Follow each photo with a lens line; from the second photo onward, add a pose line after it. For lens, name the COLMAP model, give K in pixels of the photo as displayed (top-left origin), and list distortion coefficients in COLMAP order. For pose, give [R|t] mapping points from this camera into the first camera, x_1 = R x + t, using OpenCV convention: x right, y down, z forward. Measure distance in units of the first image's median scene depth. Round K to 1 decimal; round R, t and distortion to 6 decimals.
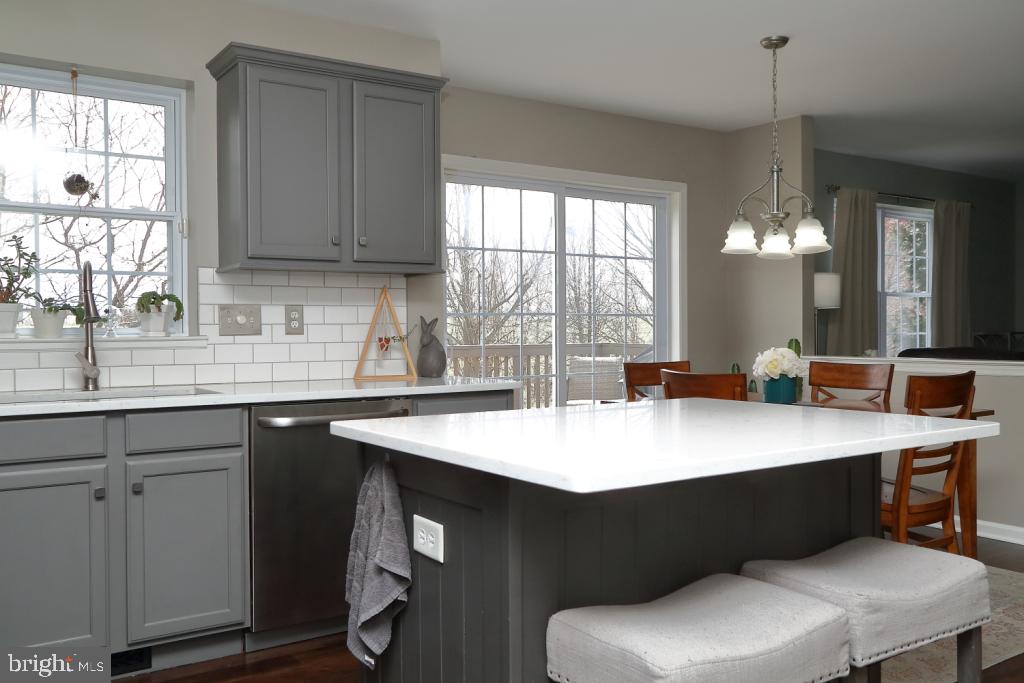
lens RADIAL K [[899.3, 0, 520.9], [0, 899.3, 339.8], [0, 0, 1]] dist [-0.028330, 0.051790]
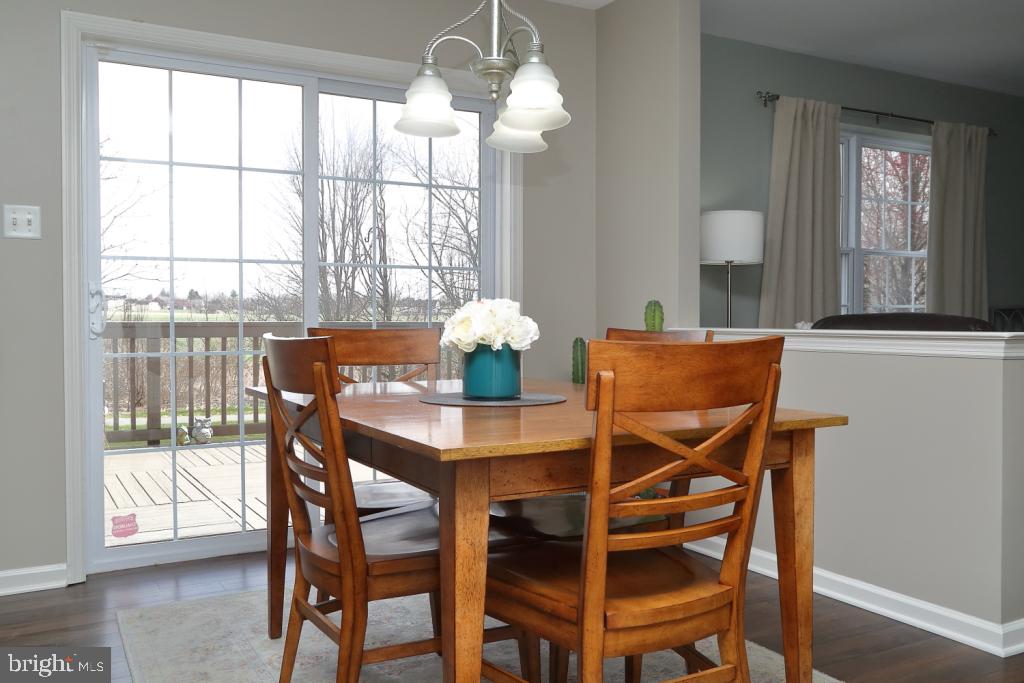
lens RADIAL K [[899.3, 0, 510.4], [0, 899.3, 342.7], [0, 0, 1]] dist [-0.028330, 0.051790]
pose [[0.994626, 0.012183, -0.102812, 0.408439], [-0.010550, 0.999810, 0.016418, 0.031116], [0.102992, -0.015245, 0.994565, 0.490735]]
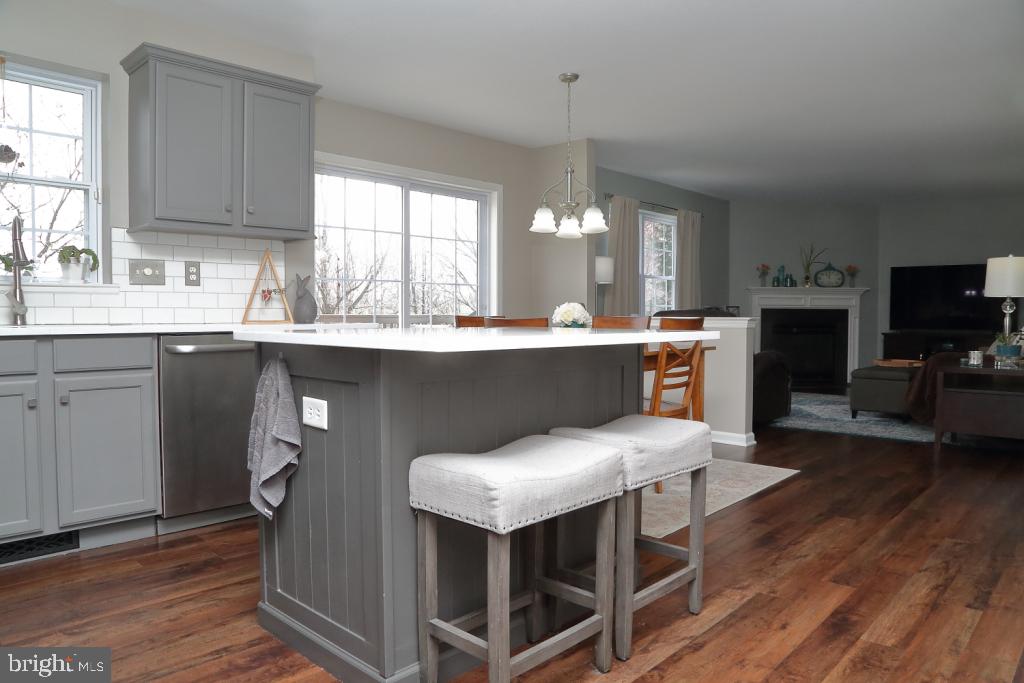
lens RADIAL K [[706.2, 0, 520.8], [0, 706.2, 342.8], [0, 0, 1]] dist [-0.110146, 0.055964]
pose [[0.977006, -0.000650, 0.213210, -0.014651], [-0.004981, 0.999653, 0.025870, 0.048371], [-0.213153, -0.026337, 0.976664, -0.025513]]
